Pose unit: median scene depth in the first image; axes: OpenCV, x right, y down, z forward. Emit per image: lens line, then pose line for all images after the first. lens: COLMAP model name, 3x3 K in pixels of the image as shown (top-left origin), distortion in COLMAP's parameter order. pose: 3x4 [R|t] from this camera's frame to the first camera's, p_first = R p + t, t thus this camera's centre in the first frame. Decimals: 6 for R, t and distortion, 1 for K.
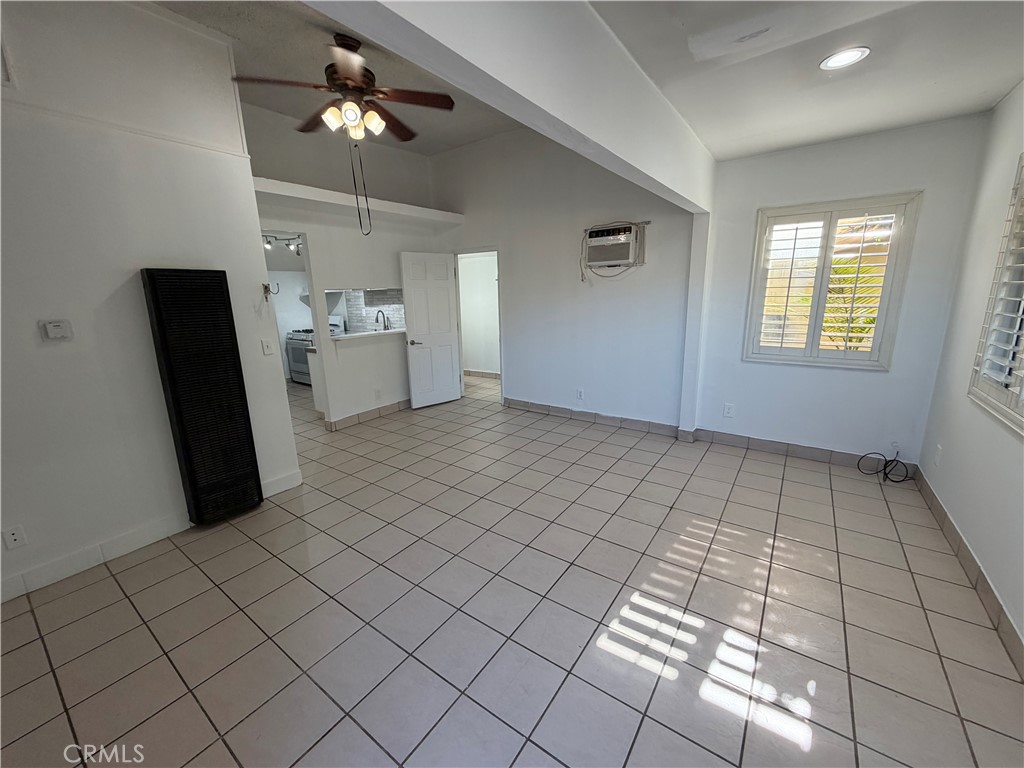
lens RADIAL K [[408.0, 0, 511.1], [0, 408.0, 385.4], [0, 0, 1]] dist [0.002962, -0.000144]
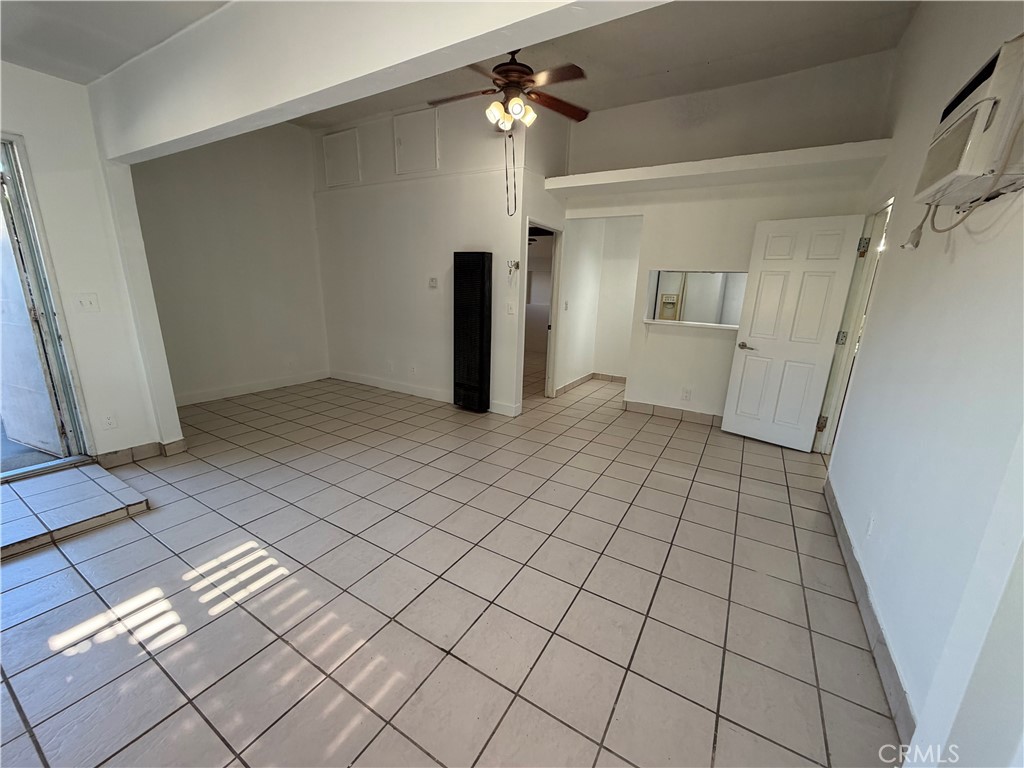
lens RADIAL K [[408.0, 0, 511.0], [0, 408.0, 386.2], [0, 0, 1]] dist [0.002962, -0.000144]
pose [[0.077356, 0.271364, -0.959363, 1.026049], [-0.260052, 0.934429, 0.243343, -0.239080], [0.962491, 0.230660, 0.142852, 1.132633]]
